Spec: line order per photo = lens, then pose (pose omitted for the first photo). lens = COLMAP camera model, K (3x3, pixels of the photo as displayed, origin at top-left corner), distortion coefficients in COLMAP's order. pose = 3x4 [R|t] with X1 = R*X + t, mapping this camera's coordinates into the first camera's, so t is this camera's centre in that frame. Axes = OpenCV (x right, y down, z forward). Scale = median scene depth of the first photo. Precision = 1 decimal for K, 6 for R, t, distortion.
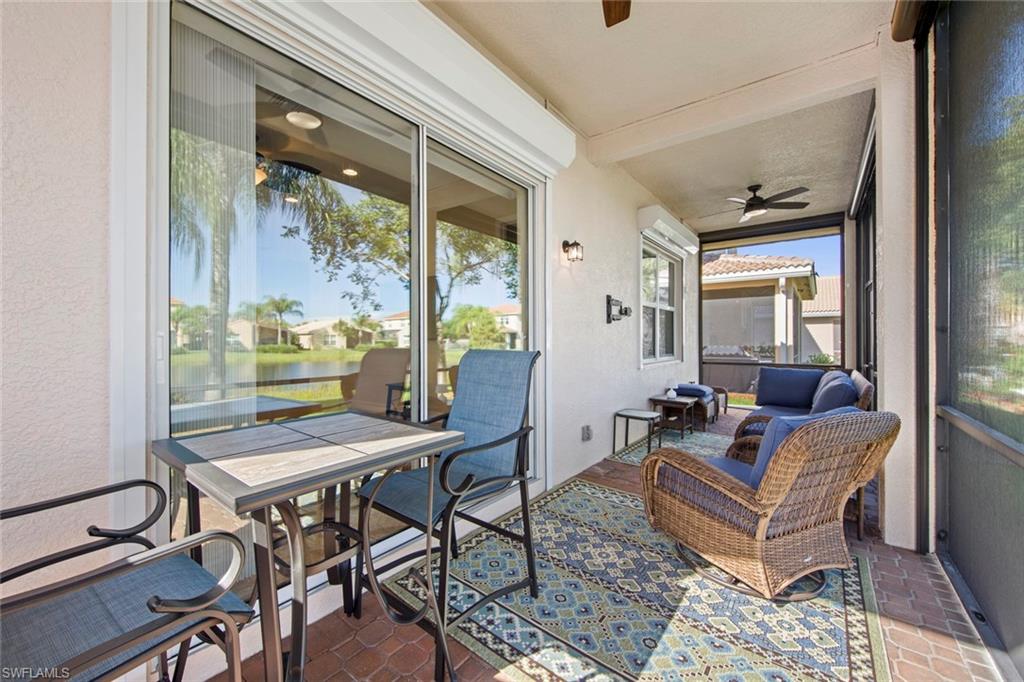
lens RADIAL K [[400.4, 0, 511.5], [0, 400.4, 339.8], [0, 0, 1]] dist [0.006330, -0.003352]
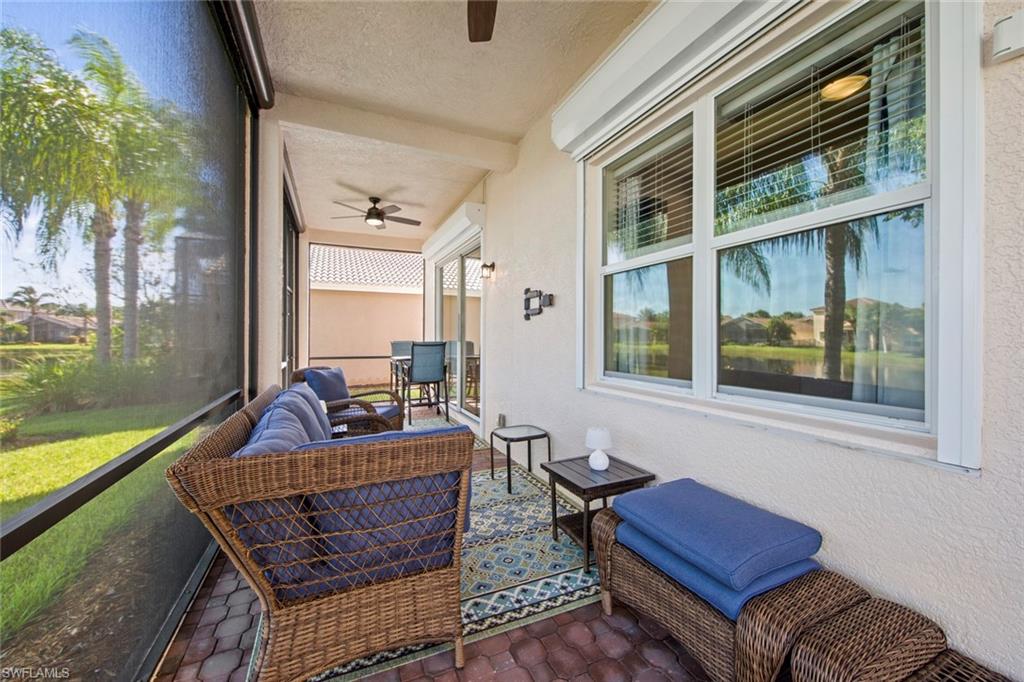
lens RADIAL K [[400.4, 0, 515.1], [0, 400.4, 336.6], [0, 0, 1]] dist [0.006330, -0.003352]
pose [[-0.465666, -0.006866, -0.884934, 1.010418], [-0.007629, 0.999964, -0.003745, -0.000666], [0.884928, 0.005007, -0.465701, 1.356101]]
